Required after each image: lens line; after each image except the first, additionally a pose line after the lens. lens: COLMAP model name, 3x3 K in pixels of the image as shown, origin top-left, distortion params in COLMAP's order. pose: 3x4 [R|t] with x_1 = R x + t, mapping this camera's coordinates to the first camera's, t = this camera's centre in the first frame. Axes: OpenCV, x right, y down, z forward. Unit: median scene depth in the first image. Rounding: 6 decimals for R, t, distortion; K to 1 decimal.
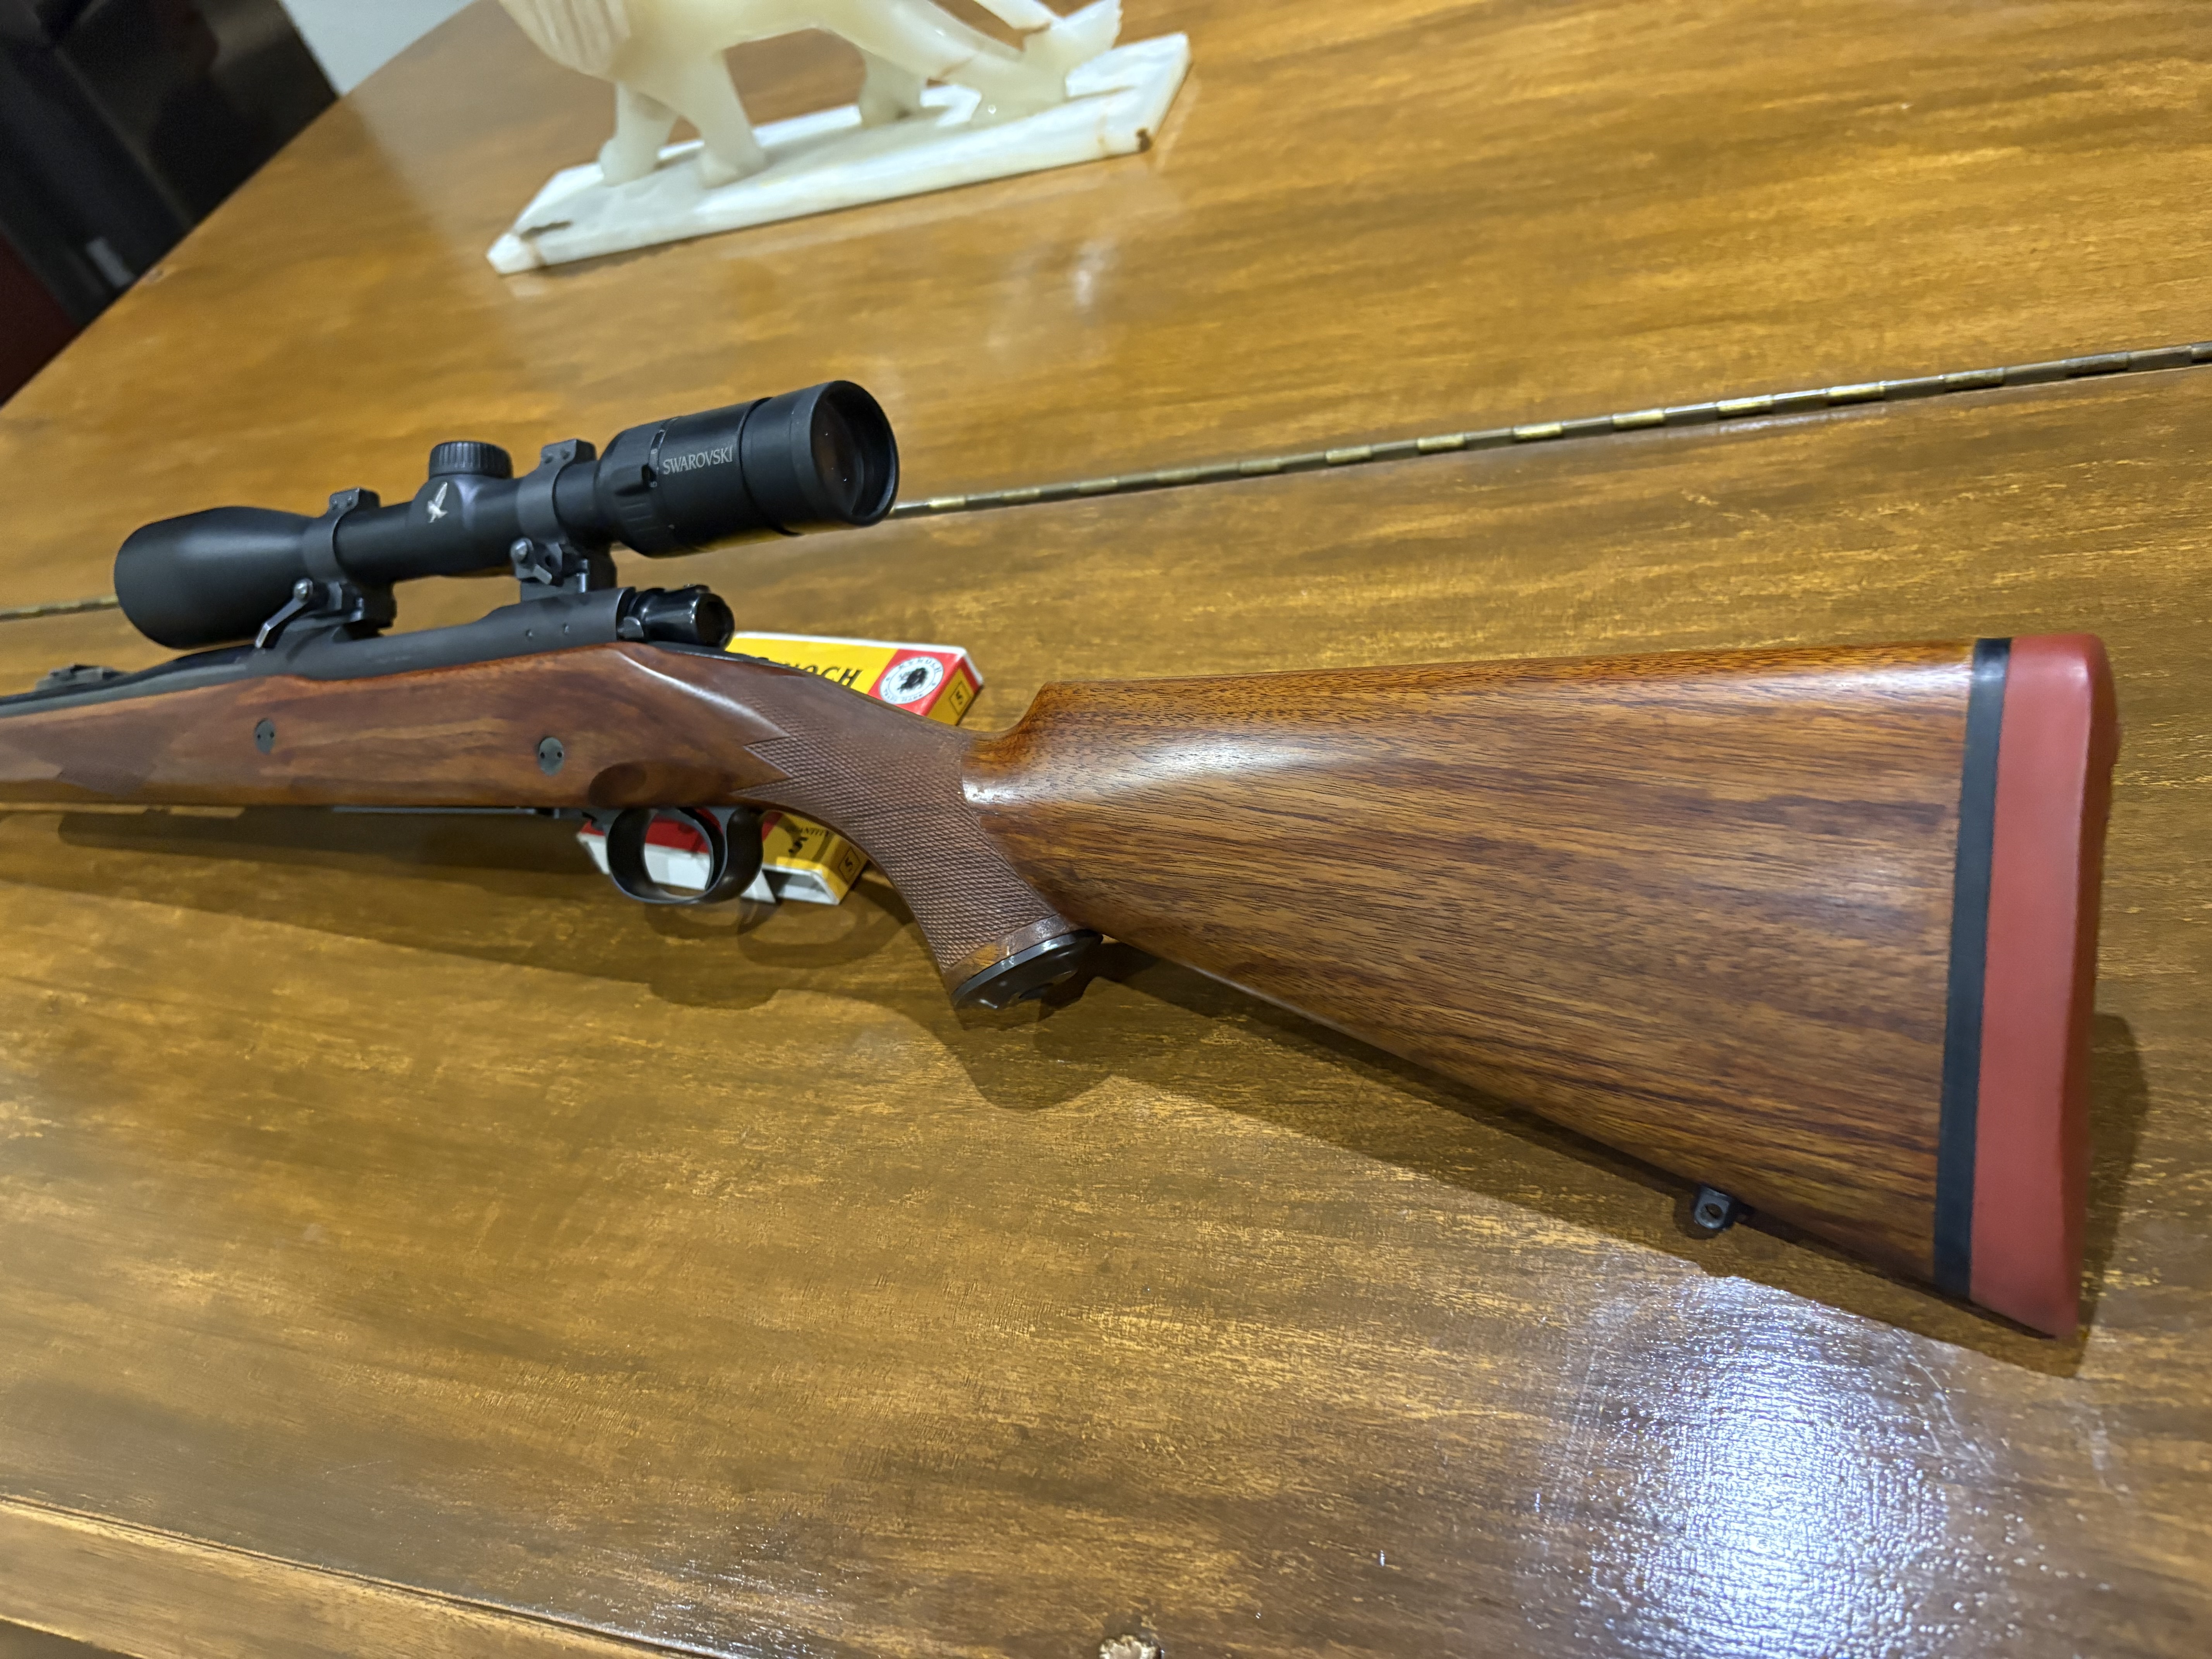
lens RADIAL K [[1712.9, 0, 1107.1], [0, 1712.9, 840.7], [0, 0, 1]] dist [0.023741, -0.036491]
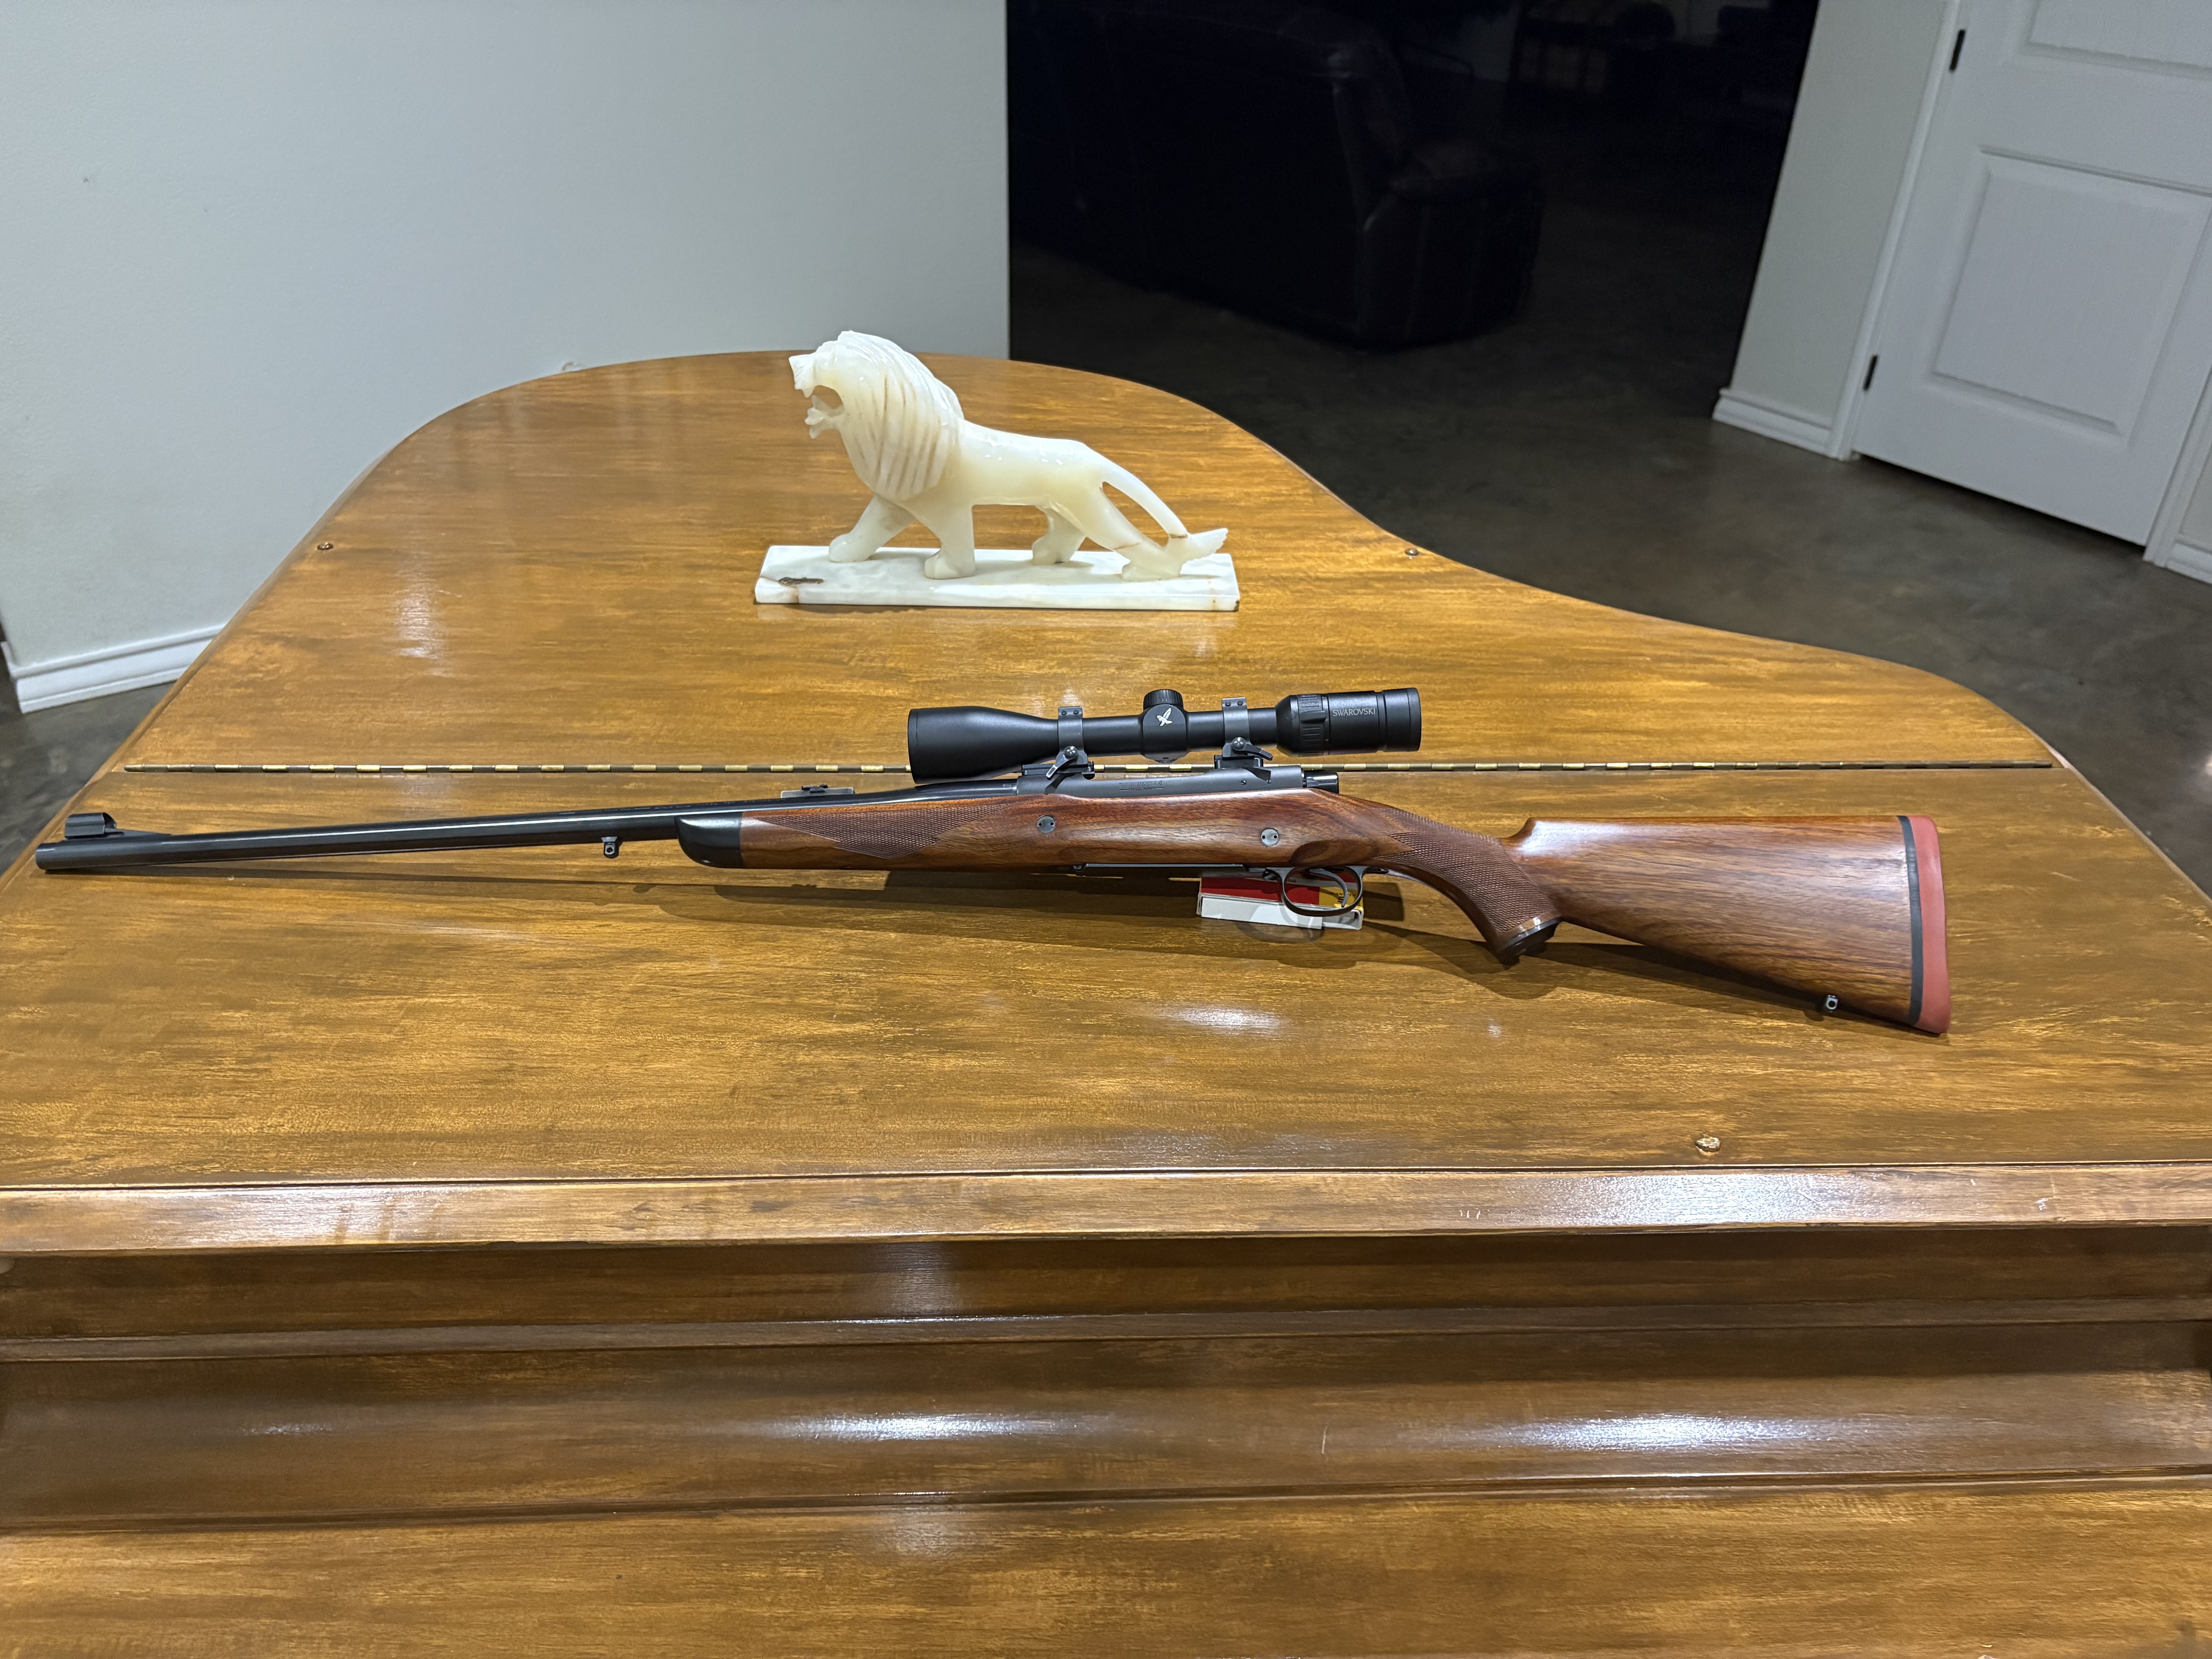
lens RADIAL K [[1712.9, 0, 1088.4], [0, 1712.9, 821.8], [0, 0, 1]] dist [0.023741, -0.036491]
pose [[0.889290, 0.131565, 0.438012, -1.604035], [-0.005172, 0.960561, -0.278021, 0.570657], [-0.457315, 0.244976, 0.854897, -0.749132]]
